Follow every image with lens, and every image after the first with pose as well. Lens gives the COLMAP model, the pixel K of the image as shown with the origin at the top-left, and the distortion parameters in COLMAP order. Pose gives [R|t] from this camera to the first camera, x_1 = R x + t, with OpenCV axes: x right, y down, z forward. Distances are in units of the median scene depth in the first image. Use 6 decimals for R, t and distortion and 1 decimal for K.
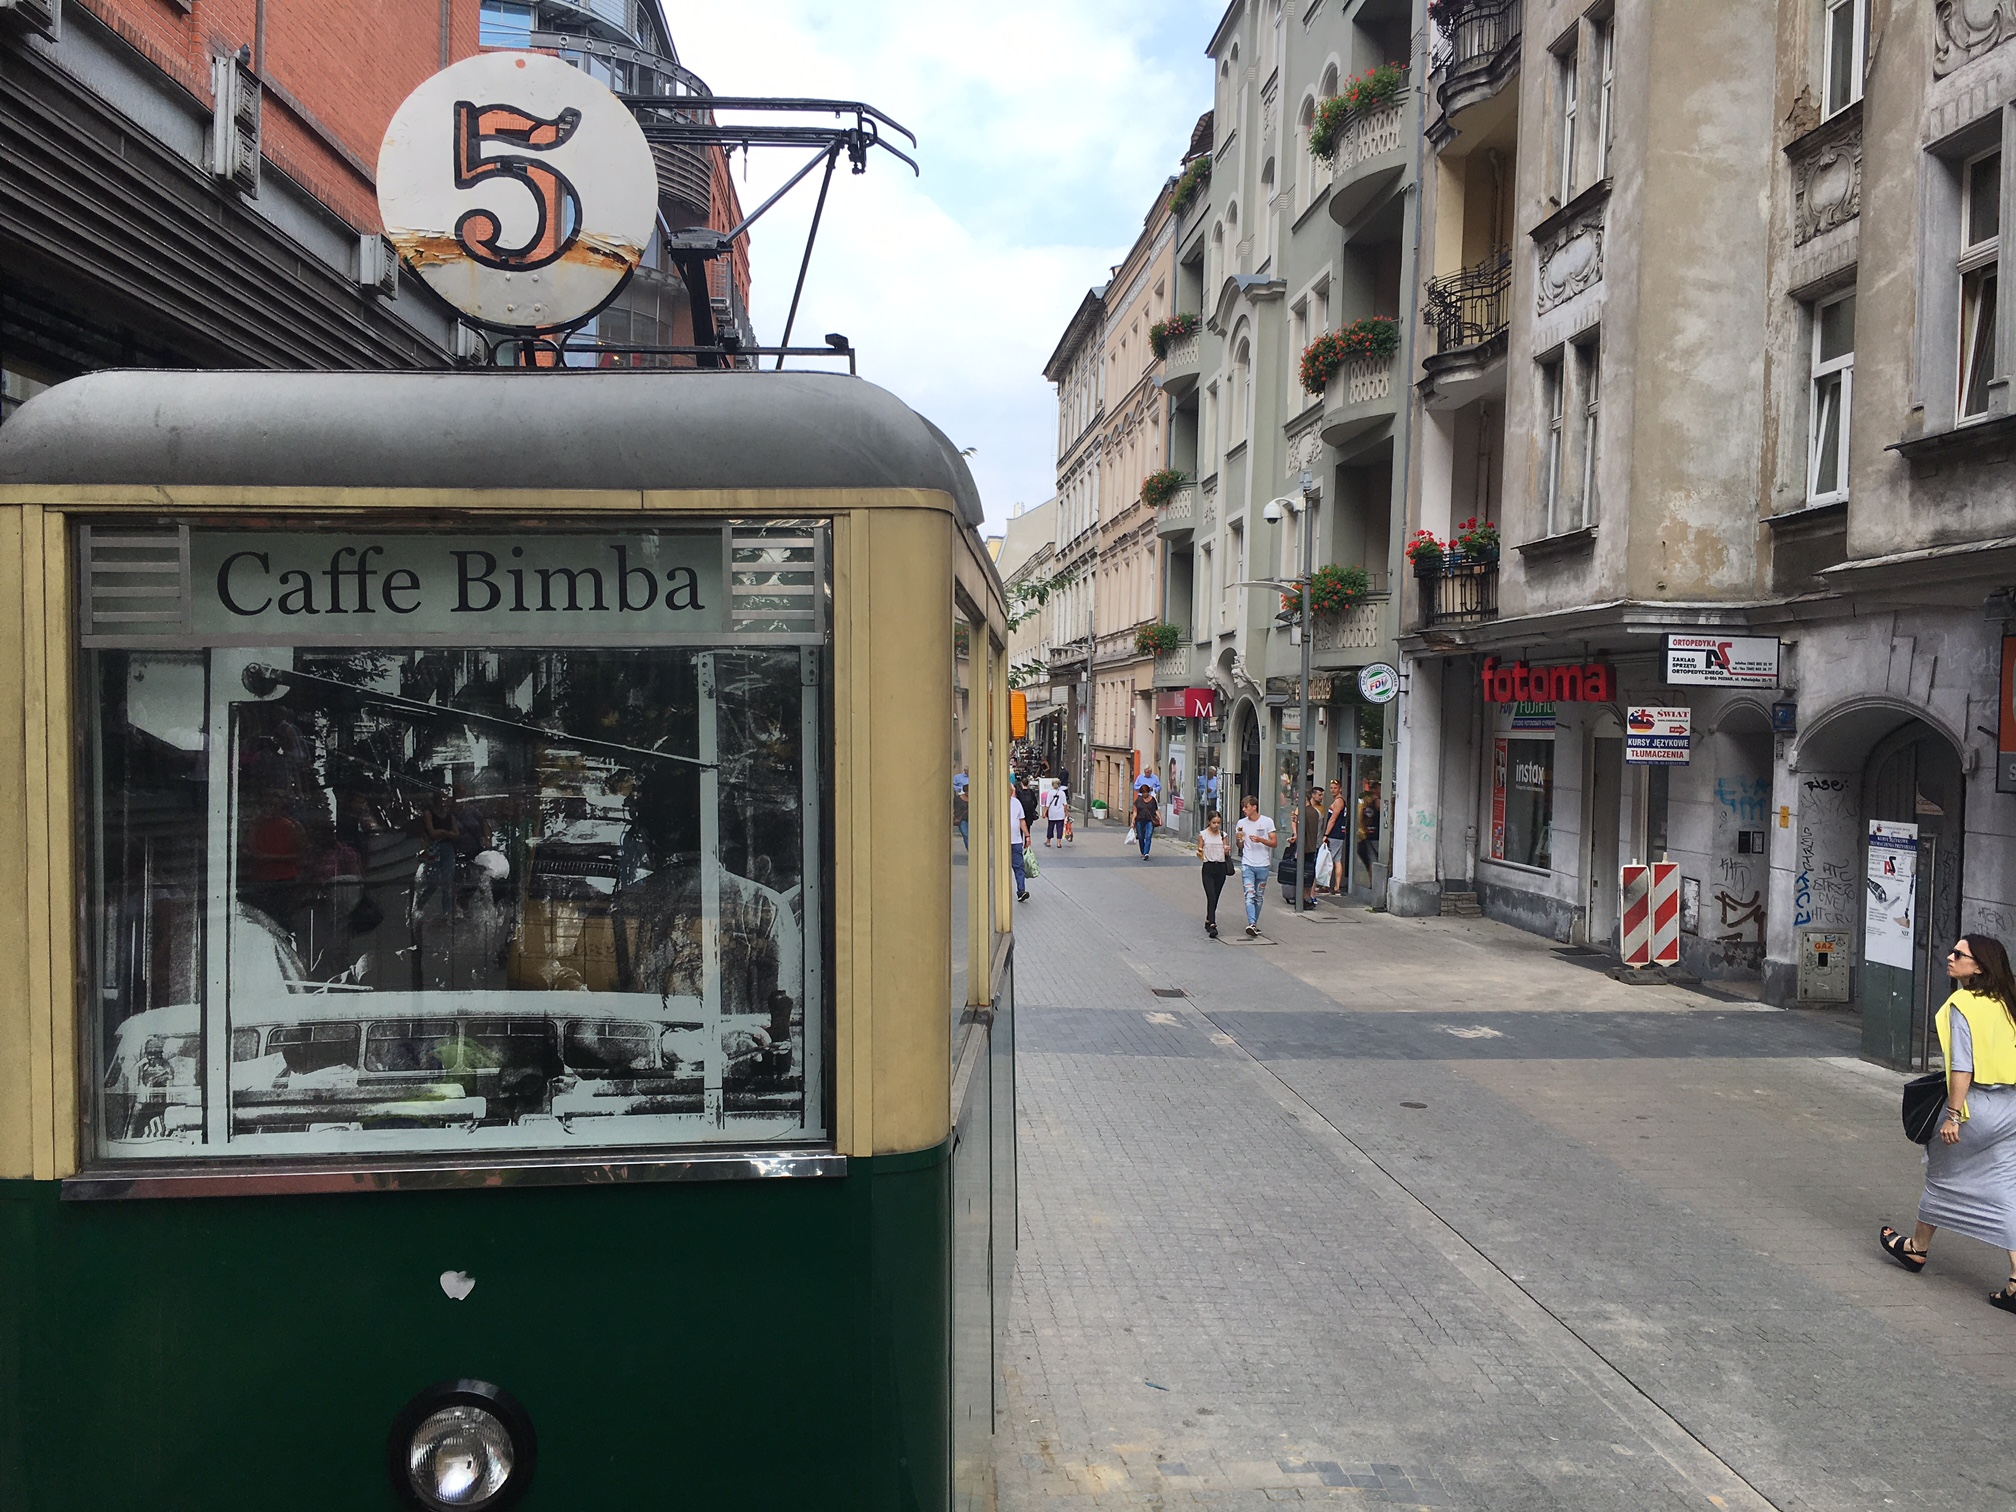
lens RADIAL K [[1659.5, 0, 1000.5], [0, 1659.5, 761.9], [0, 0, 1]] dist [-0.001367, -0.004005]
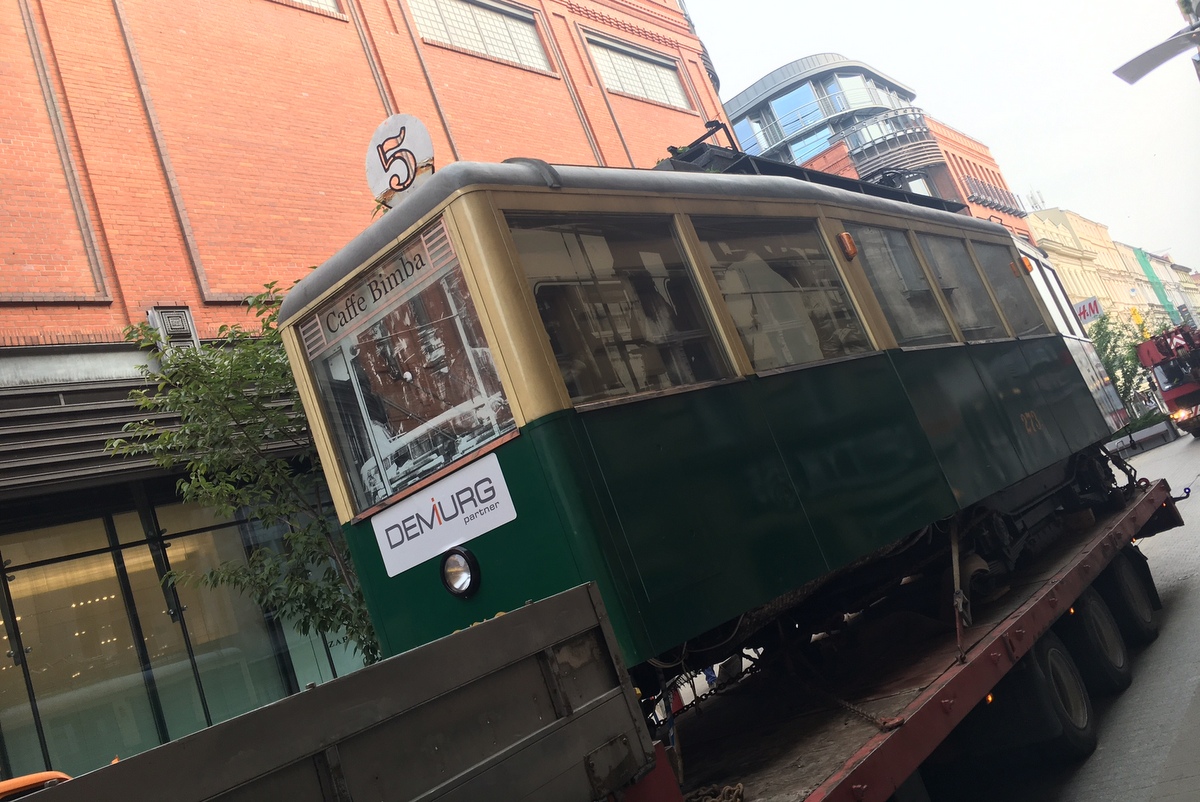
lens RADIAL K [[1005.6, 0, 598.9], [0, 1005.6, 390.2], [0, 0, 1]] dist [0.000626, 0.000073]
pose [[0.680718, -0.371670, -0.631256, 0.997377], [0.326000, 0.925395, -0.193310, 0.519294], [0.656009, -0.074200, 0.751097, -0.106278]]
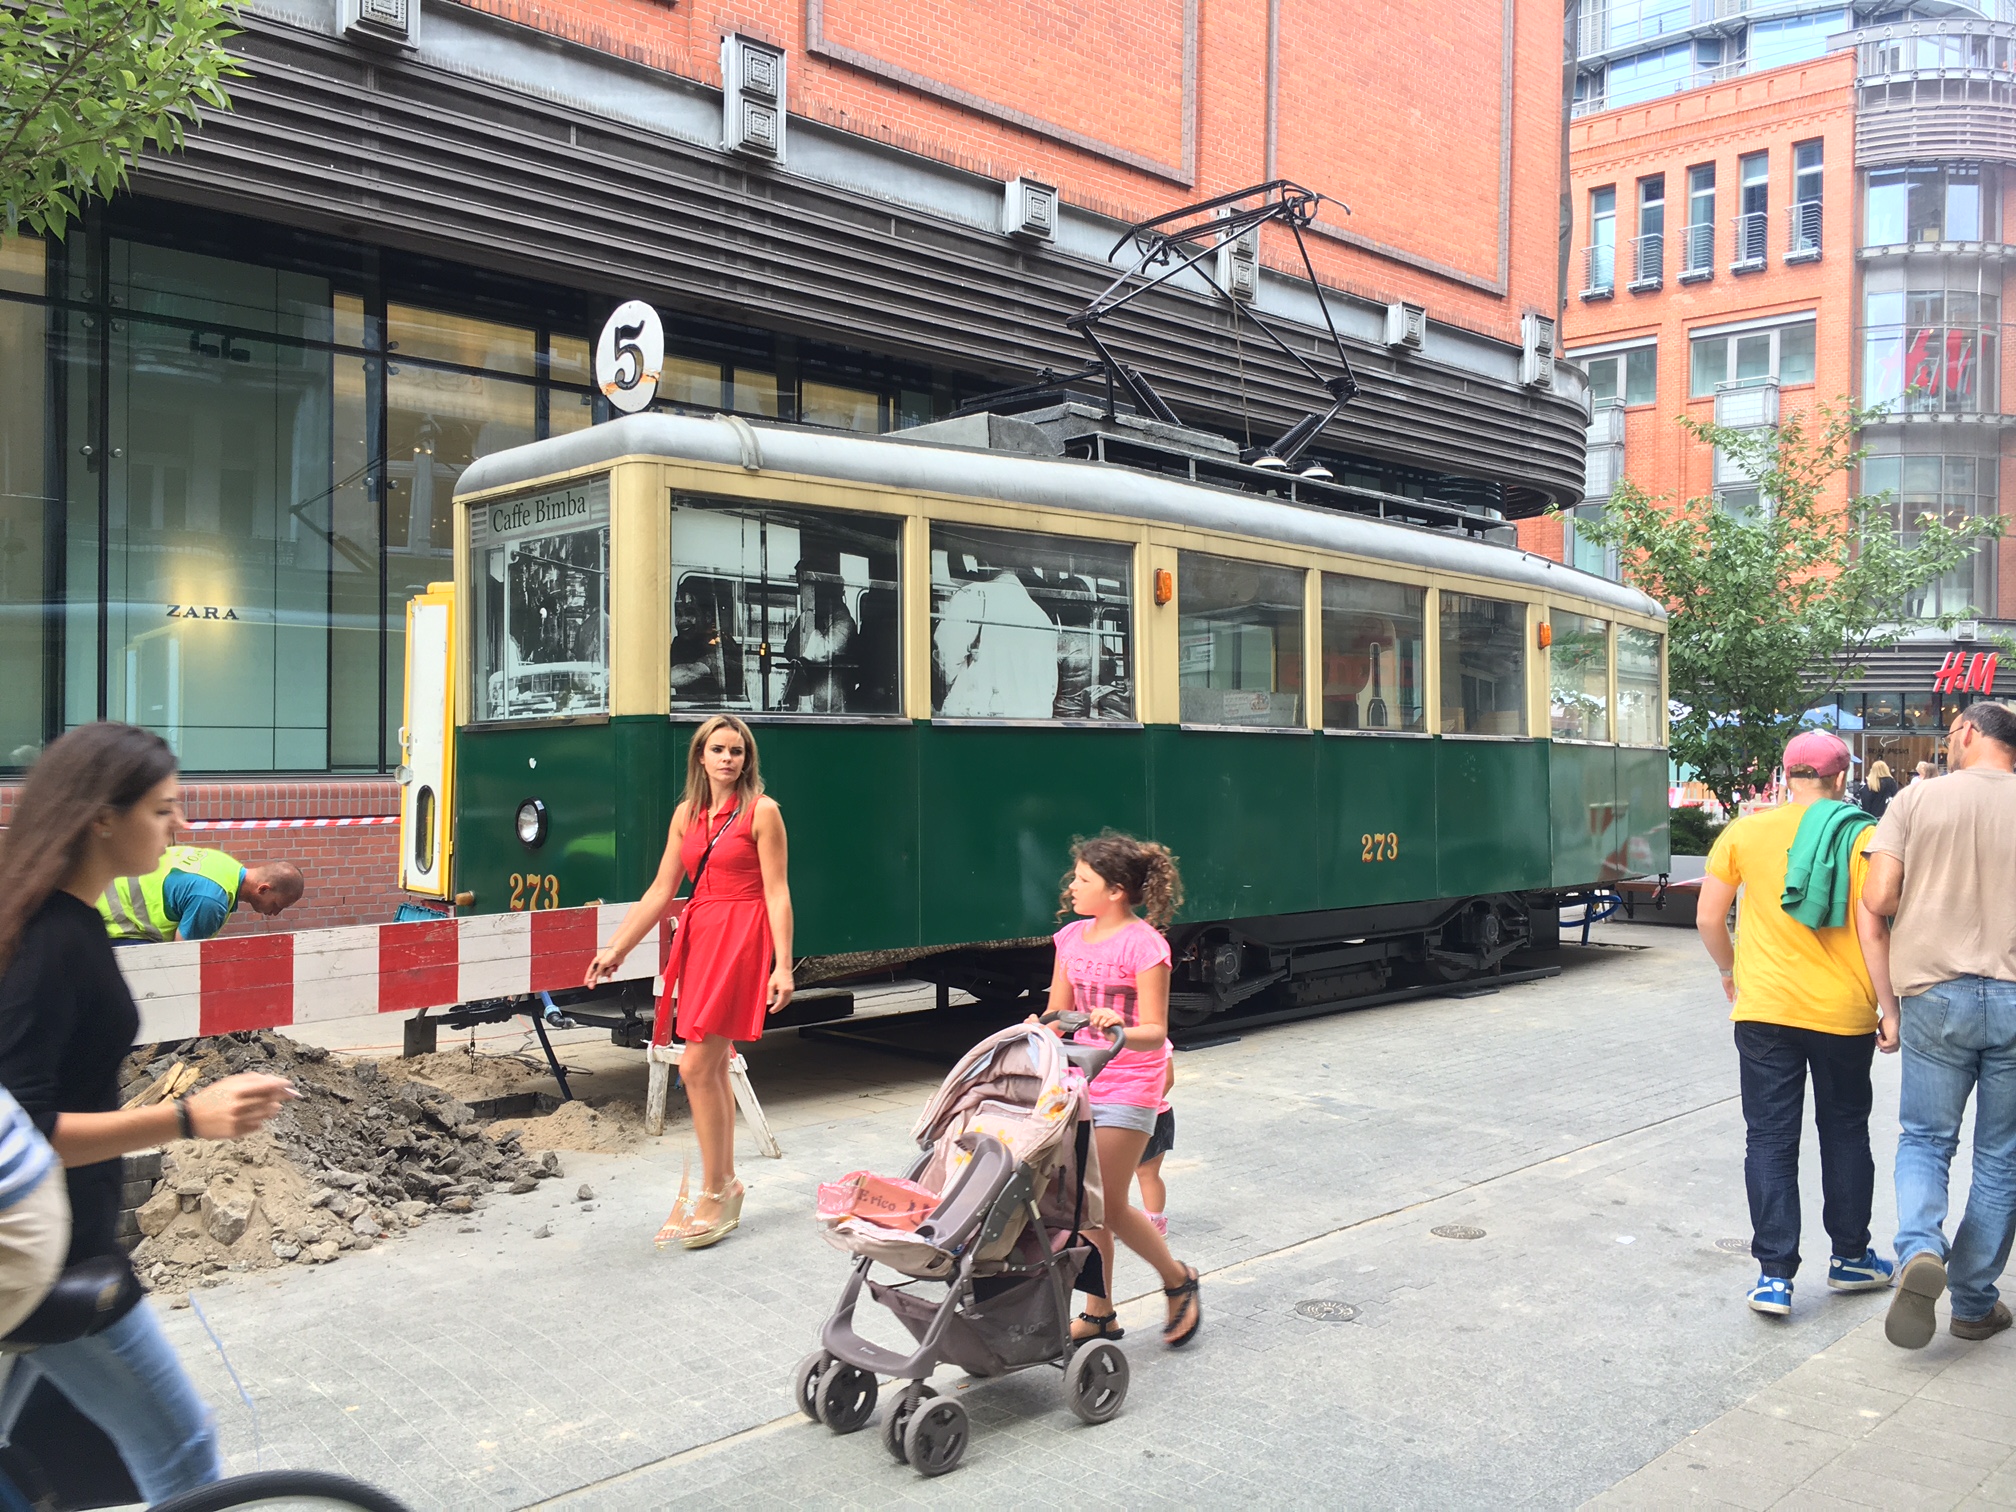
lens RADIAL K [[1659.5, 0, 1006.5], [0, 1659.5, 767.7], [0, 0, 1]] dist [-0.001367, -0.004005]
pose [[0.673136, 0.001294, -0.739518, 2.193234], [-0.017585, 0.999744, -0.014258, 0.335461], [0.739310, 0.022602, 0.672986, -0.278475]]
